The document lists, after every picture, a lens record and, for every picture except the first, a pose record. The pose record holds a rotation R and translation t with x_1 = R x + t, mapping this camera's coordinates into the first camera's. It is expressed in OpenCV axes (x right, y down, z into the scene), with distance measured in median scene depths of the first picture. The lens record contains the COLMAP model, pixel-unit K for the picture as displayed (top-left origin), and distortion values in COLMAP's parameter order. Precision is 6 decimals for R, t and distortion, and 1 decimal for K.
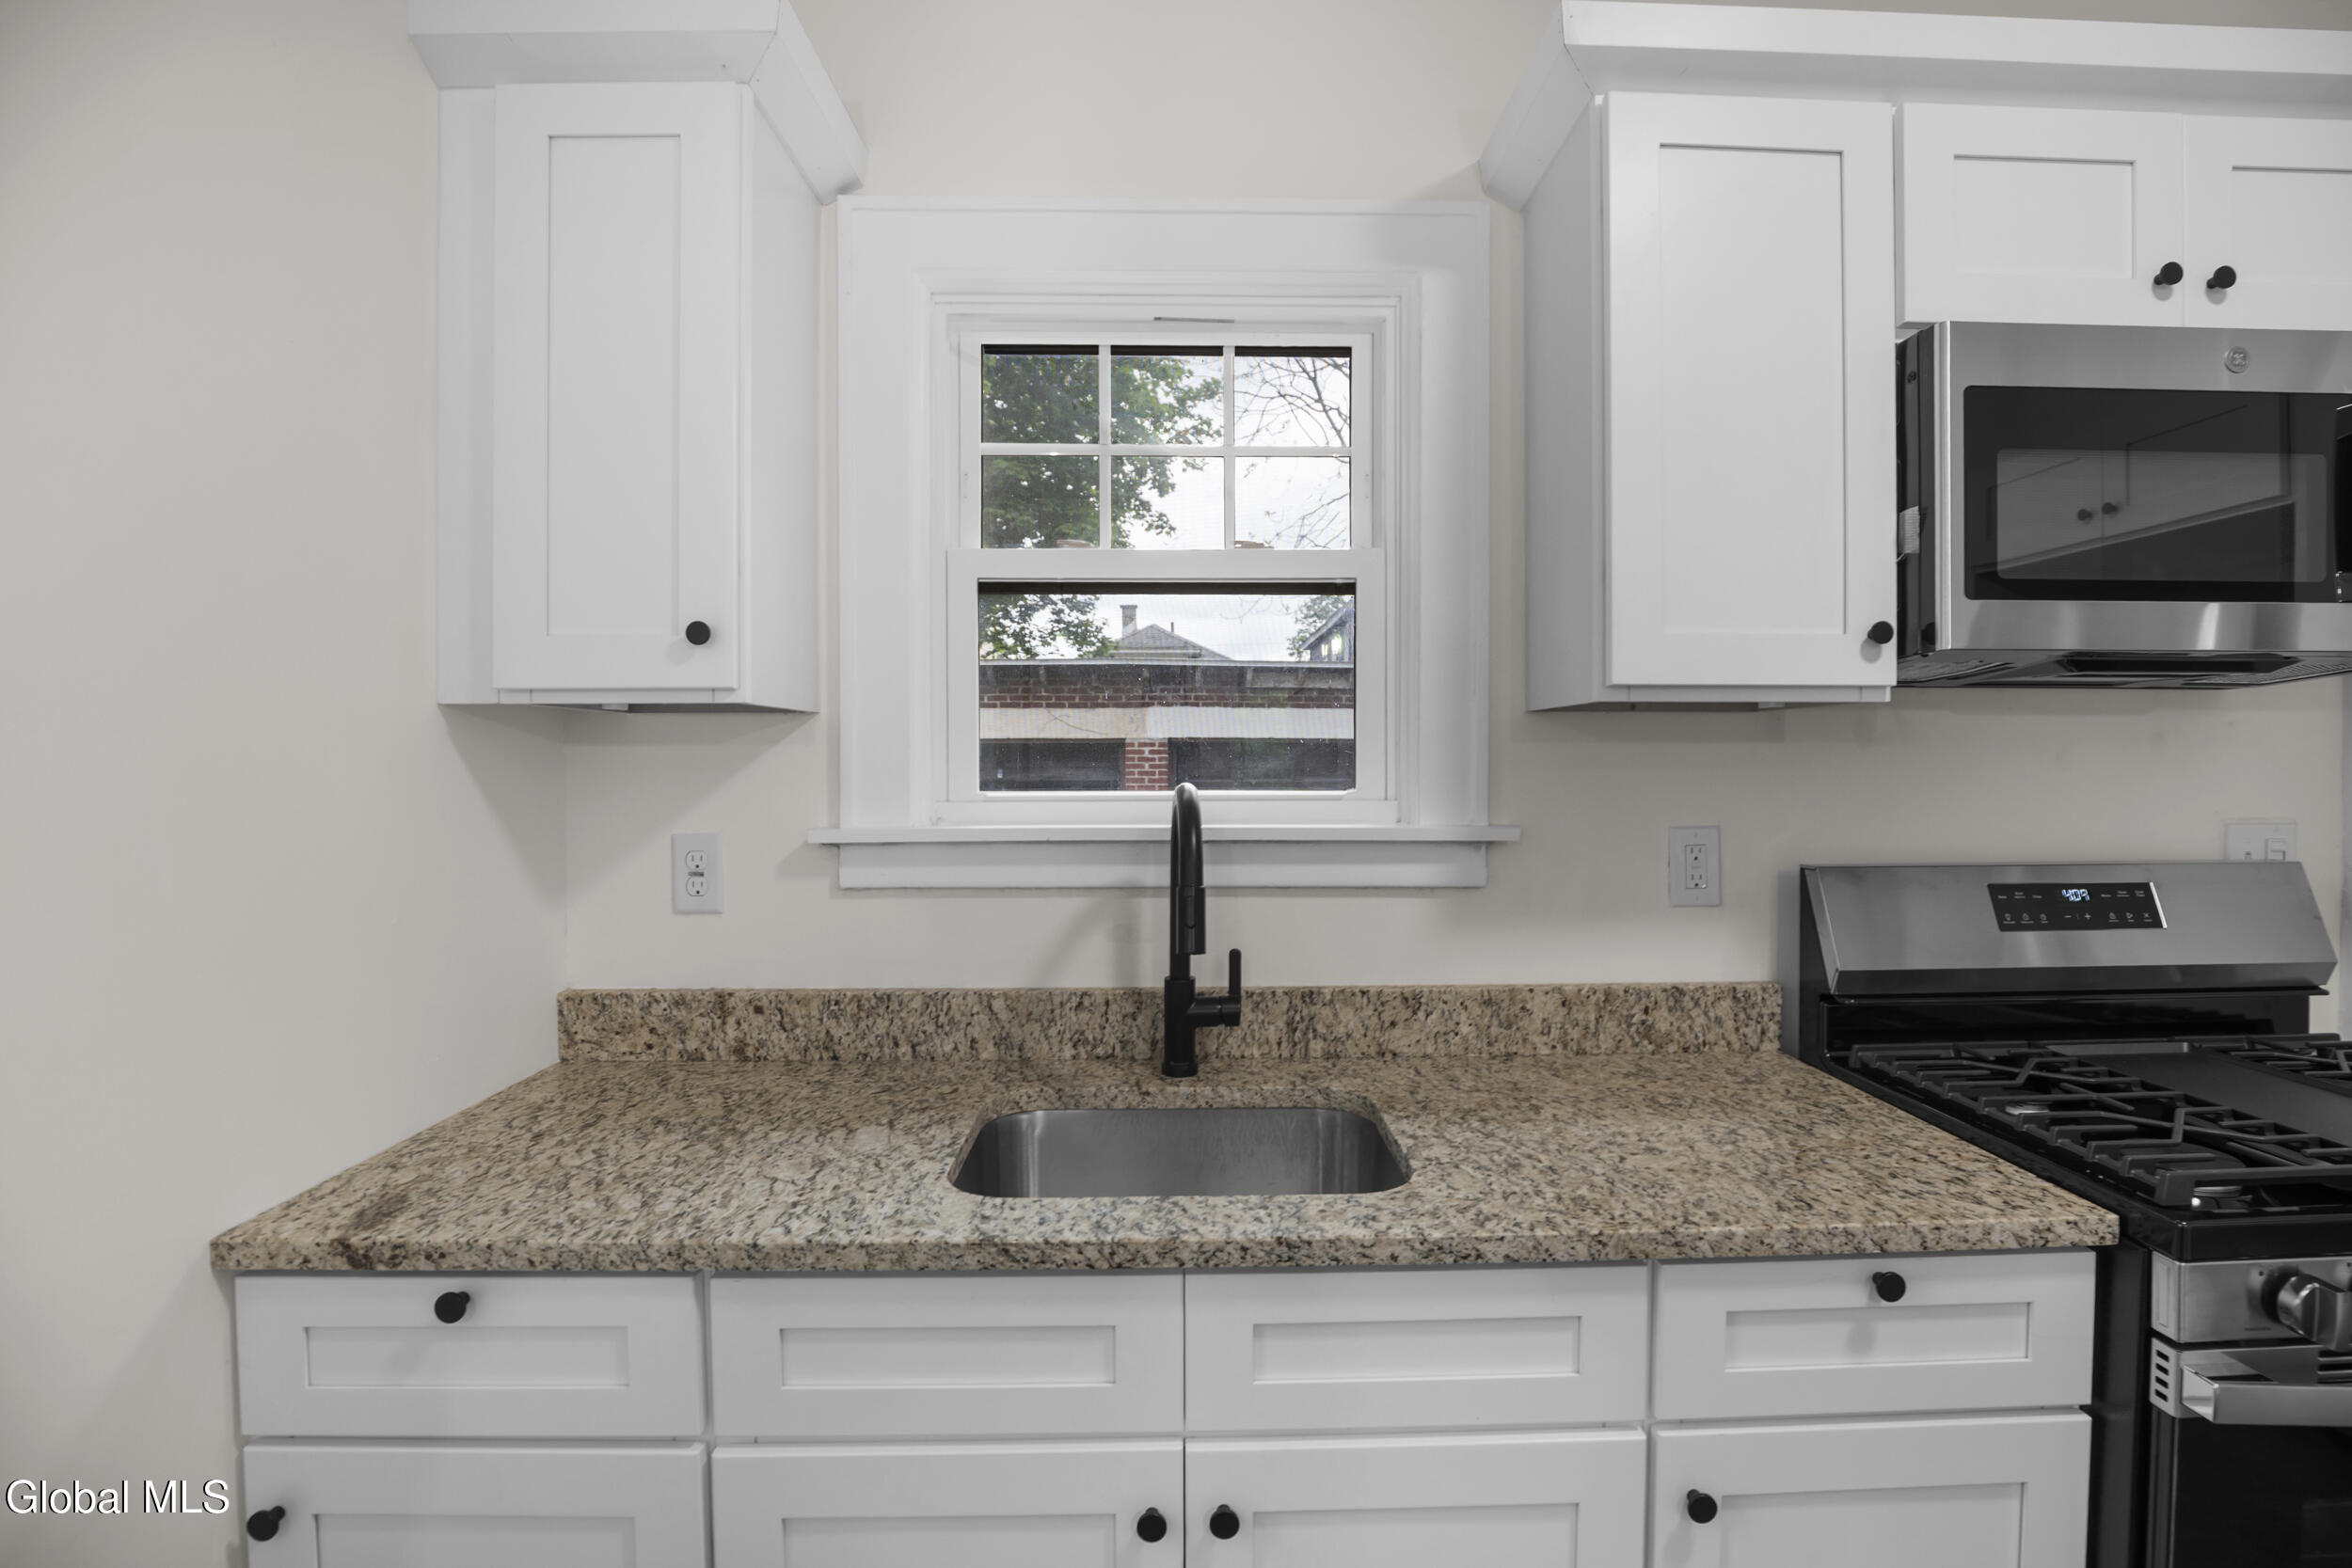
lens RADIAL K [[1112.8, 0, 1191.7], [0, 1112.8, 775.0], [0, 0, 1]] dist [-0.033748, 0.005321]
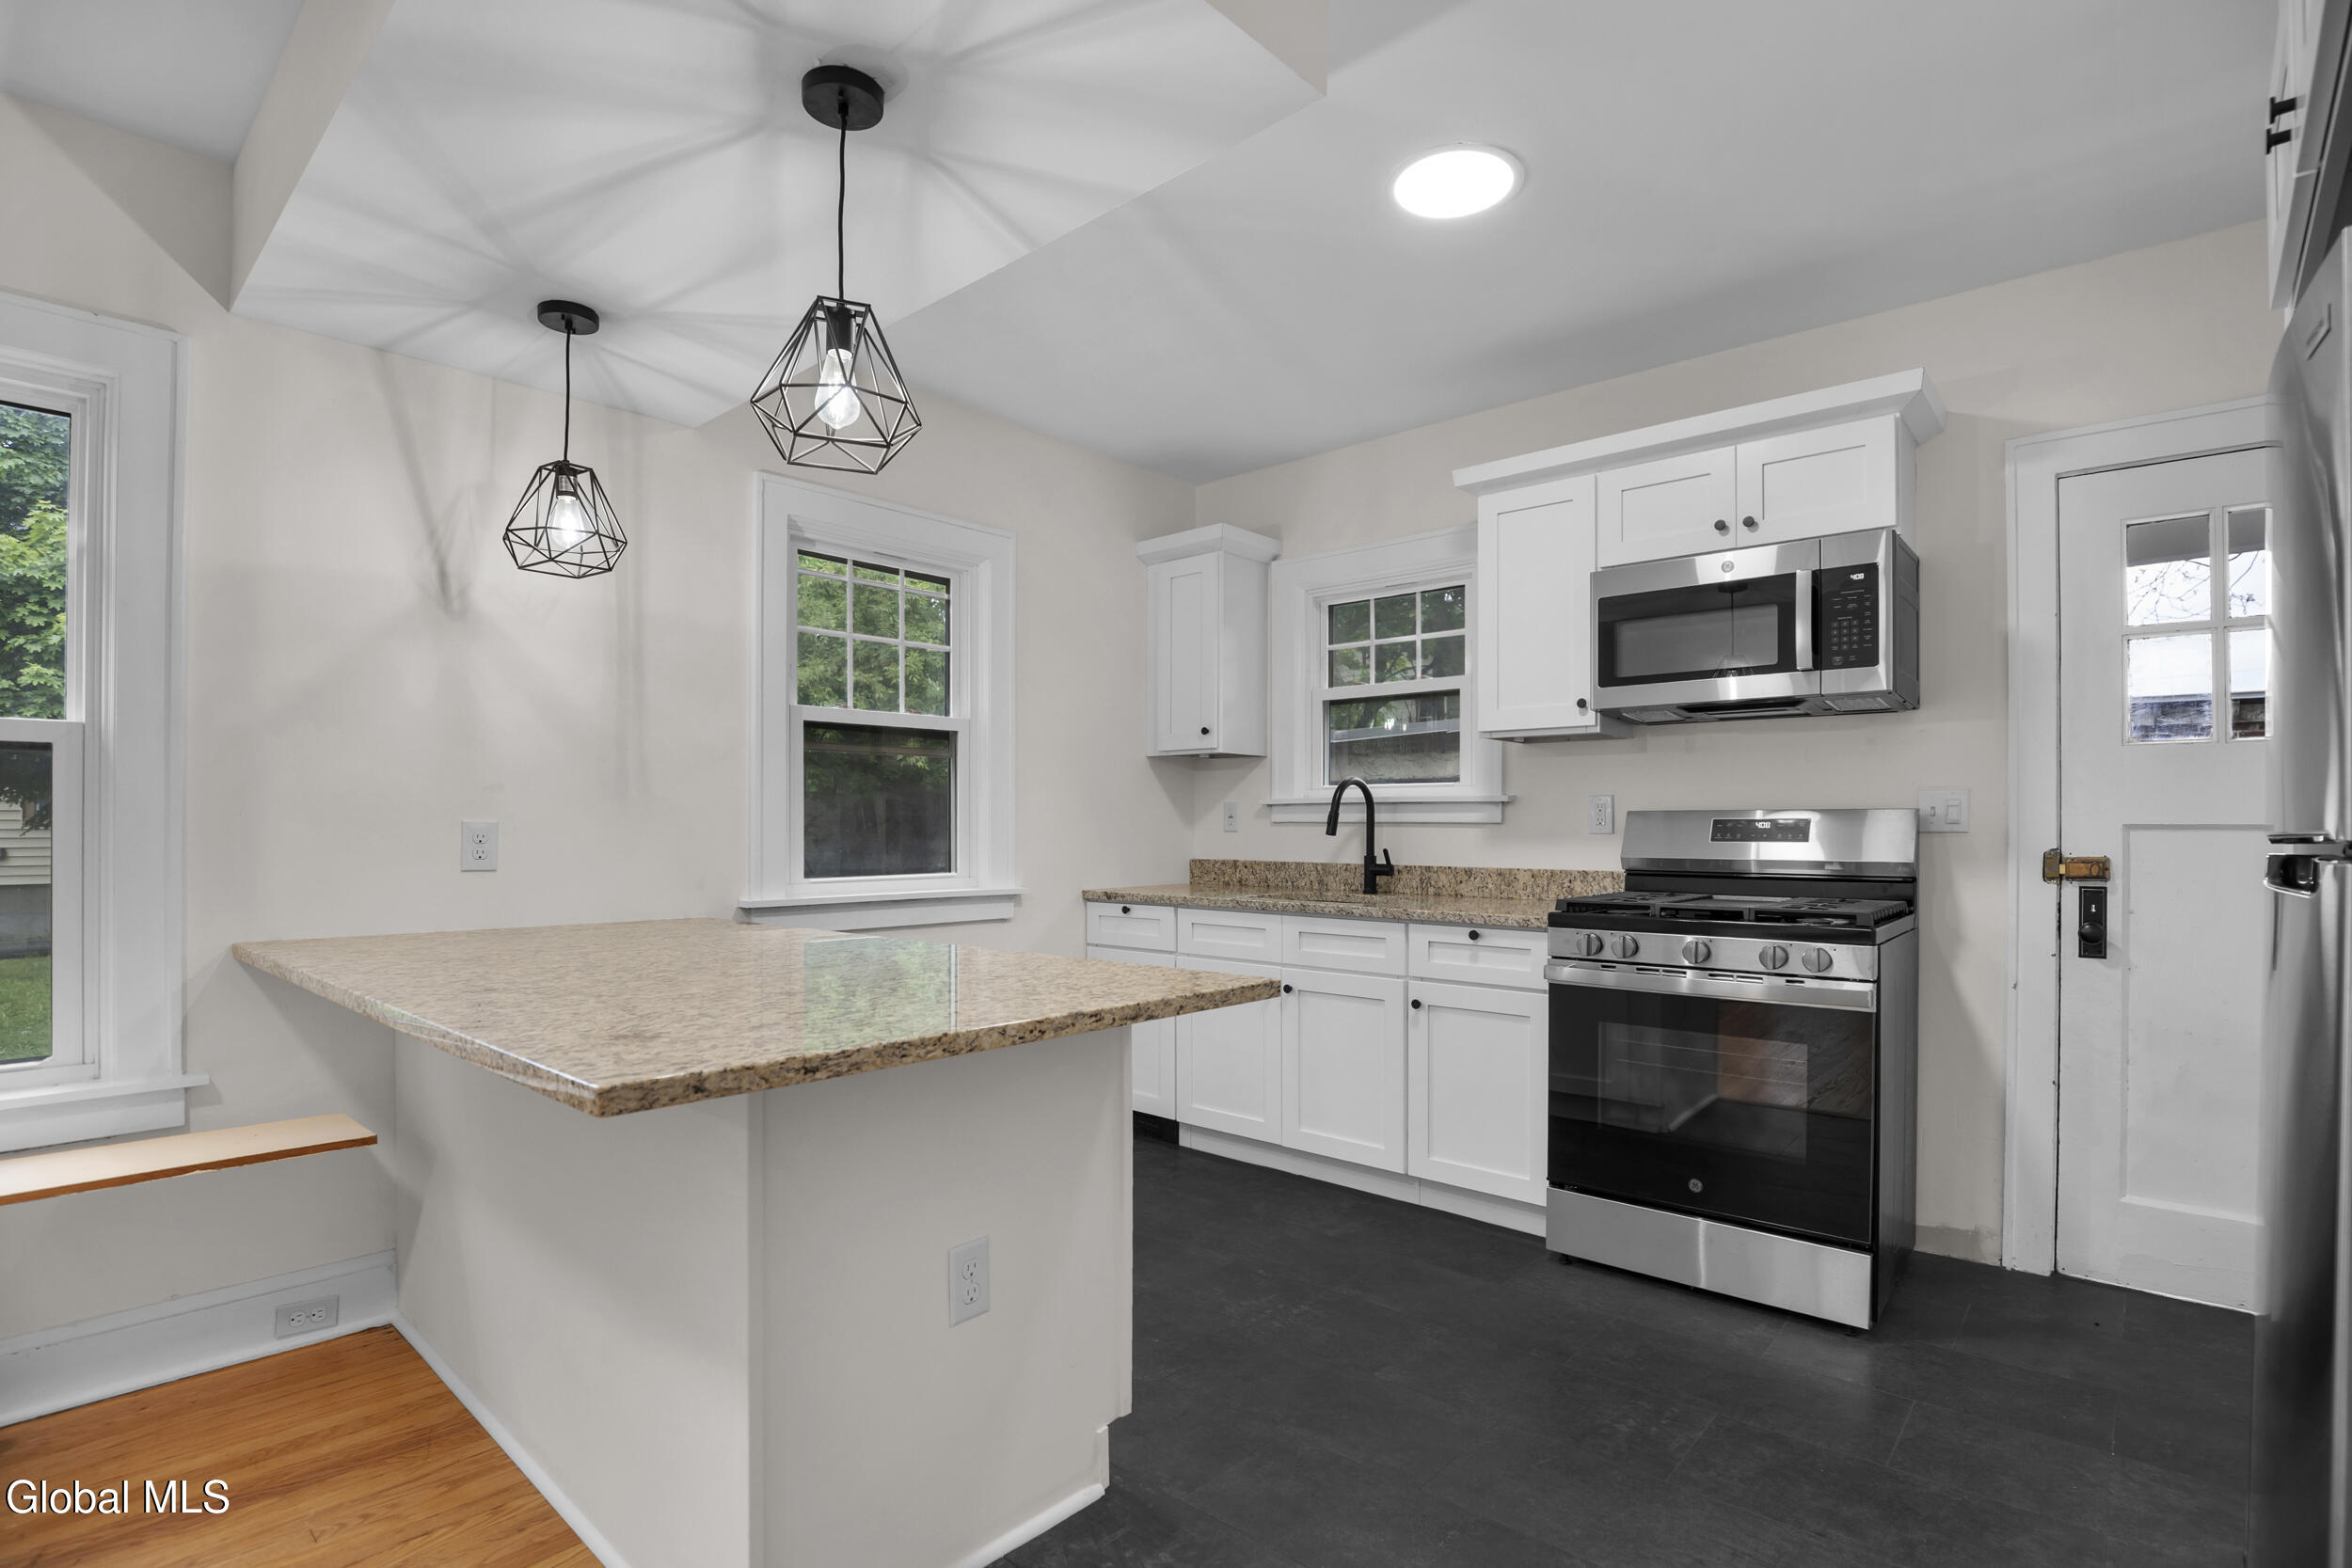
lens RADIAL K [[1112.8, 0, 1188.0], [0, 1112.8, 833.0], [0, 0, 1]] dist [-0.033748, 0.005321]
pose [[0.734079, 0.007428, -0.679024, 1.363416], [-0.014543, 0.999883, -0.004784, 0.144997], [0.678909, 0.013387, 0.734101, -1.105915]]
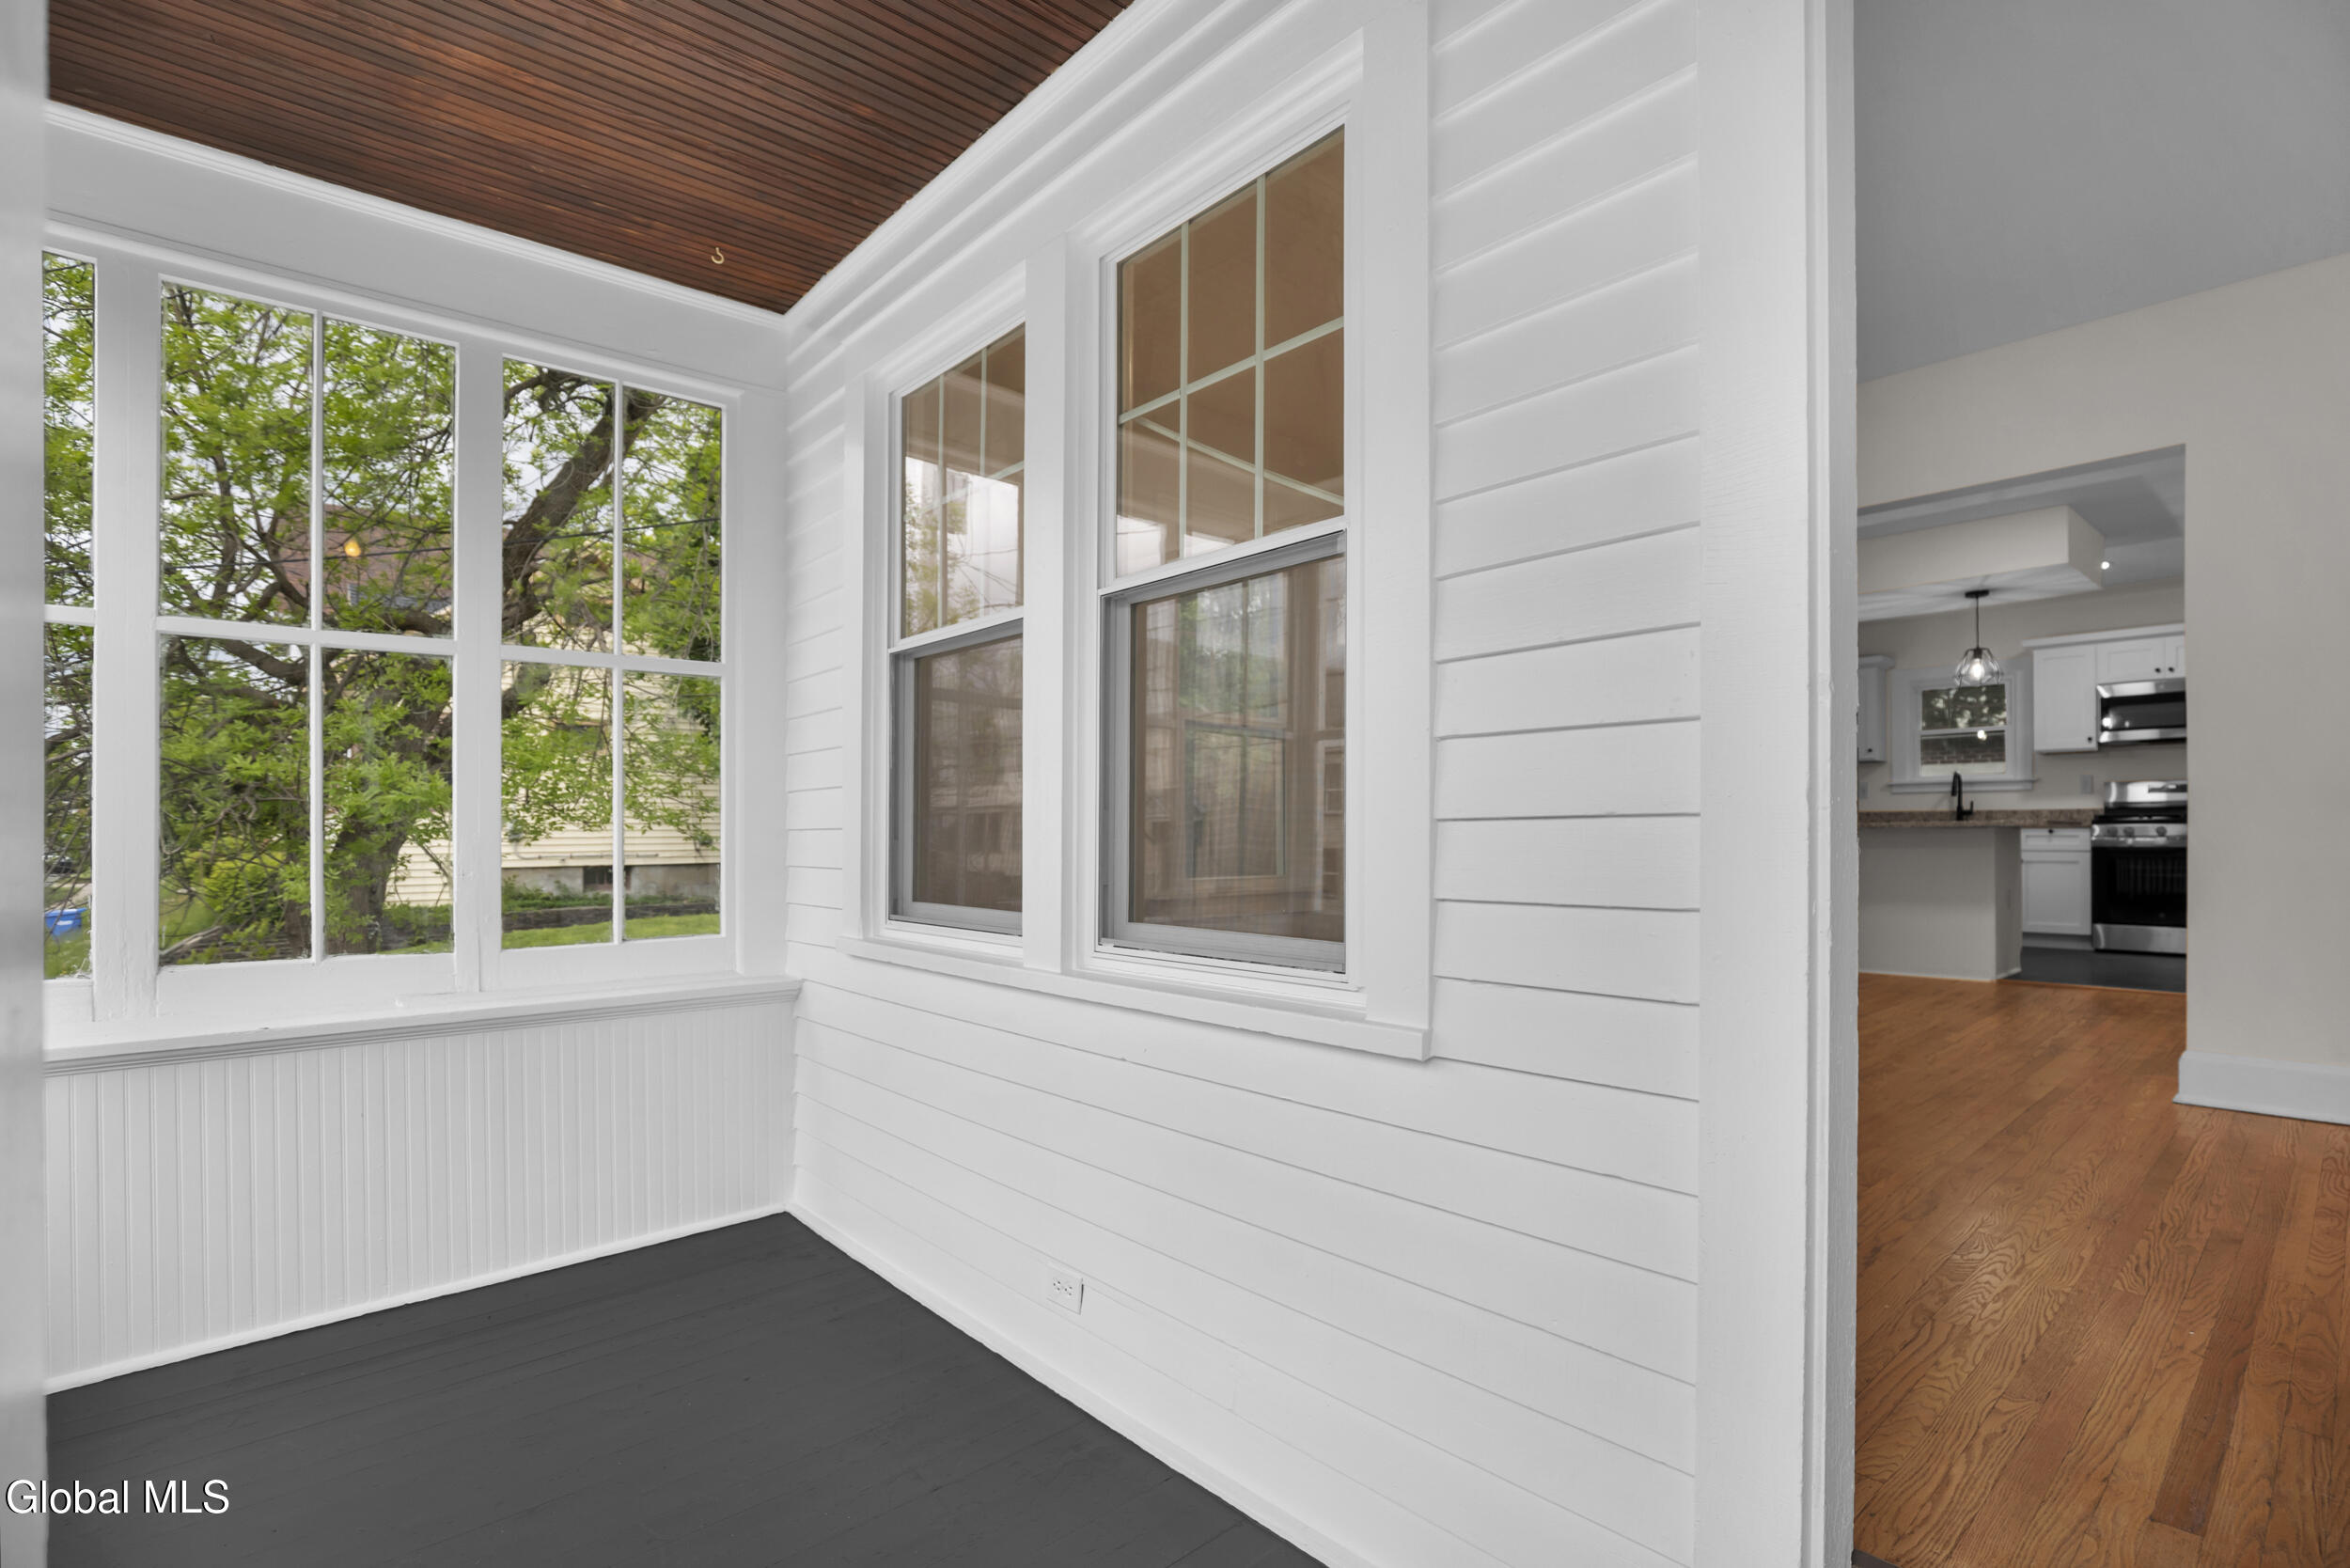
lens RADIAL K [[1111.9, 0, 1191.6], [0, 1111.9, 834.6], [0, 0, 1]] dist [-0.033748, 0.005321]
pose [[0.659411, -0.000002, -0.751782, 1.540600], [-0.009576, 0.999919, -0.008403, 0.397909], [0.751721, 0.012740, 0.659358, -5.391183]]
